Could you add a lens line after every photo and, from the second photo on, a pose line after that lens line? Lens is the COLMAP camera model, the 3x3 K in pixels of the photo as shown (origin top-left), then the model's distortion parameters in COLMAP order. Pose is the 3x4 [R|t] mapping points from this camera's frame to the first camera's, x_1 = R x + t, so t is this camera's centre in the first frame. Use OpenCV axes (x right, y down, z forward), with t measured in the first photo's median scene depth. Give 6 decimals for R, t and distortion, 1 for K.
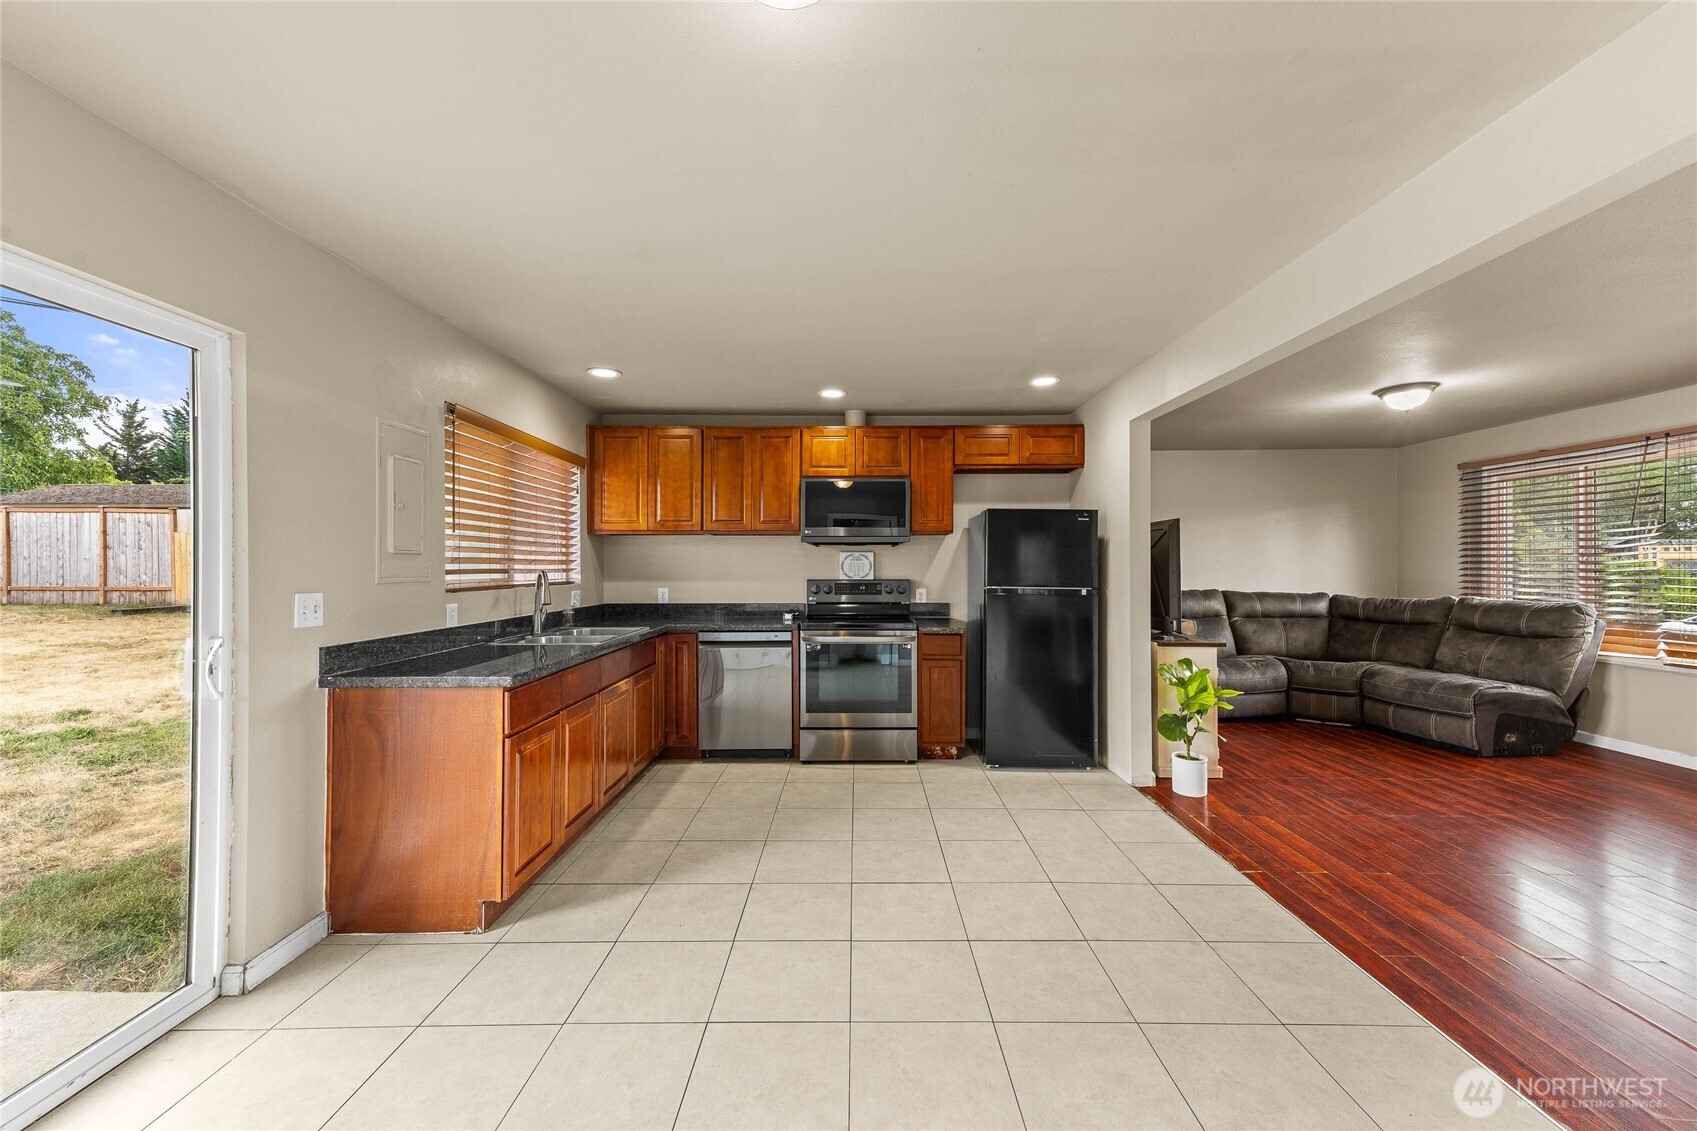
lens RADIAL K [[665.6, 0, 845.9], [0, 665.6, 562.7], [0, 0, 1]] dist [0.021416, 0.000135]
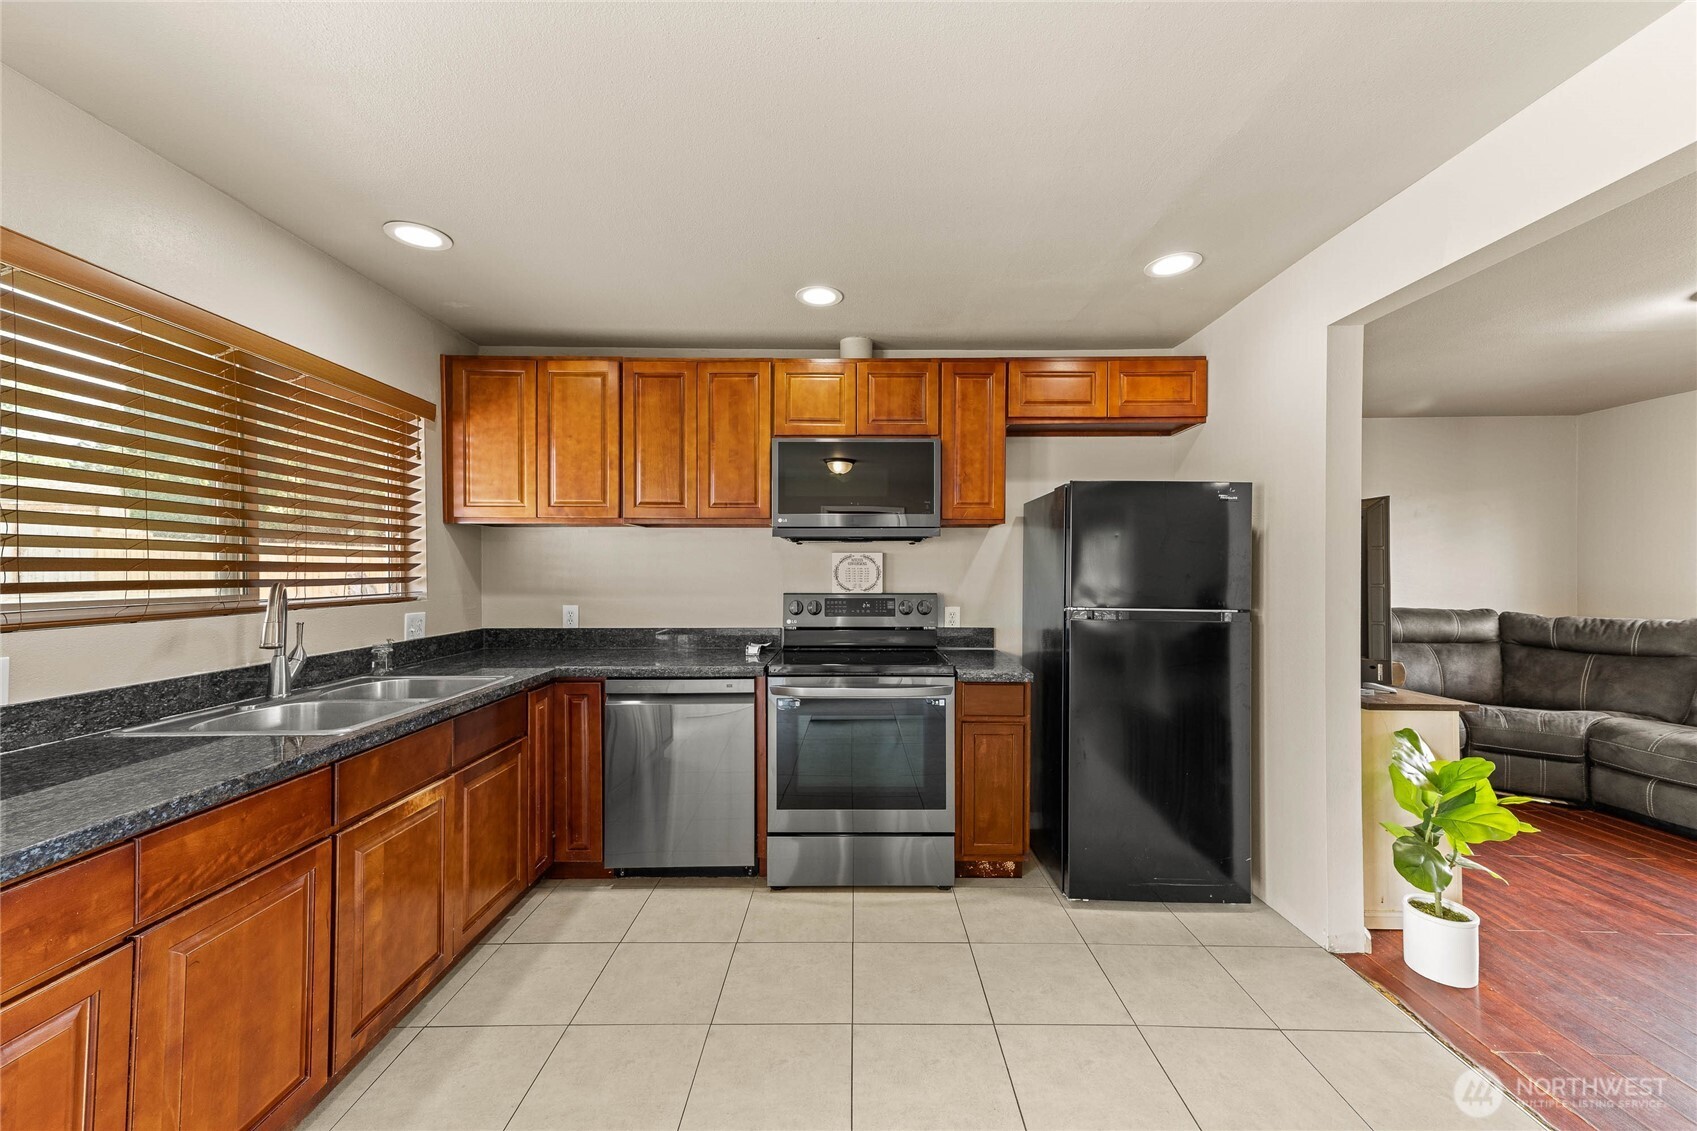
lens RADIAL K [[655.5, 0, 850.8], [0, 655.5, 570.8], [0, 0, 1]] dist [0.021362, 0.000888]
pose [[0.999983, 0.001186, 0.005657, 0.005646], [-0.001215, 0.999986, 0.005153, -0.000980], [-0.005651, -0.005160, 0.999971, 0.353517]]
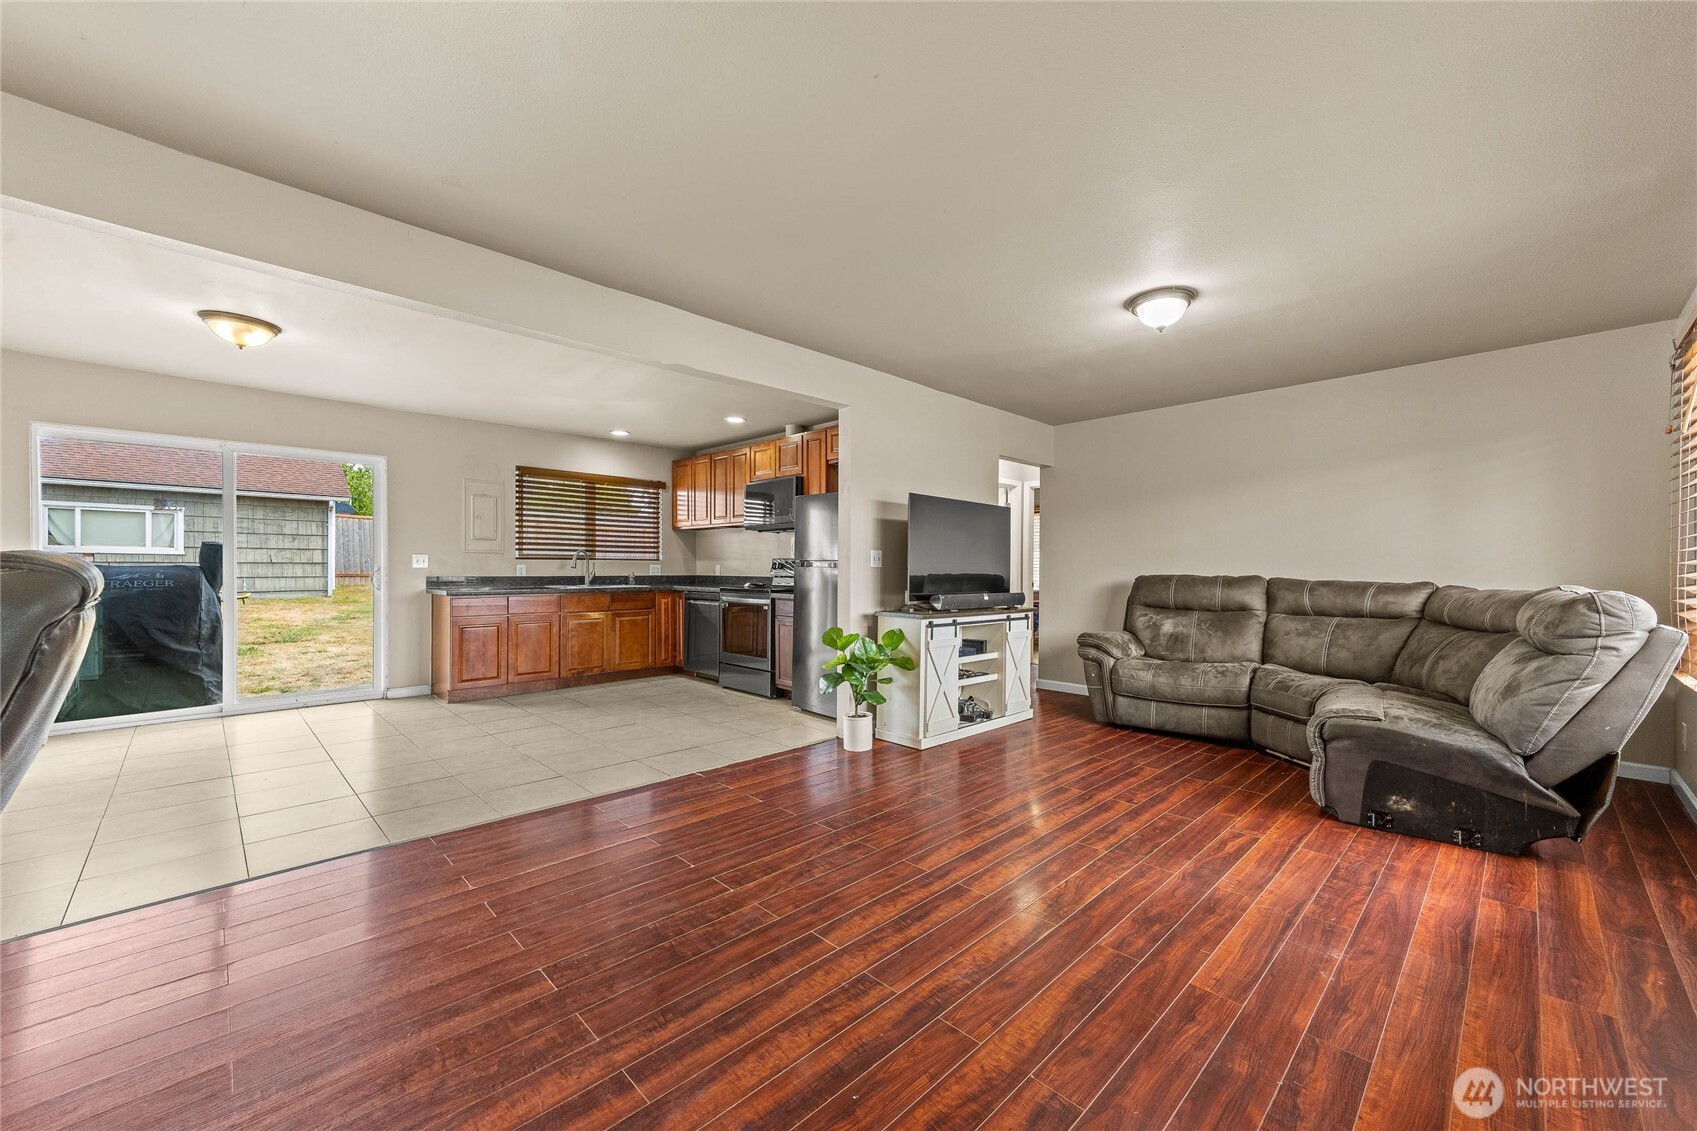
lens RADIAL K [[655.5, 0, 850.8], [0, 655.5, 570.8], [0, 0, 1]] dist [0.021362, 0.000888]
pose [[0.702530, 0.008613, -0.711602, 1.022141], [-0.003257, 0.999955, 0.008887, 0.038537], [0.711647, -0.003926, 0.702526, 0.204036]]
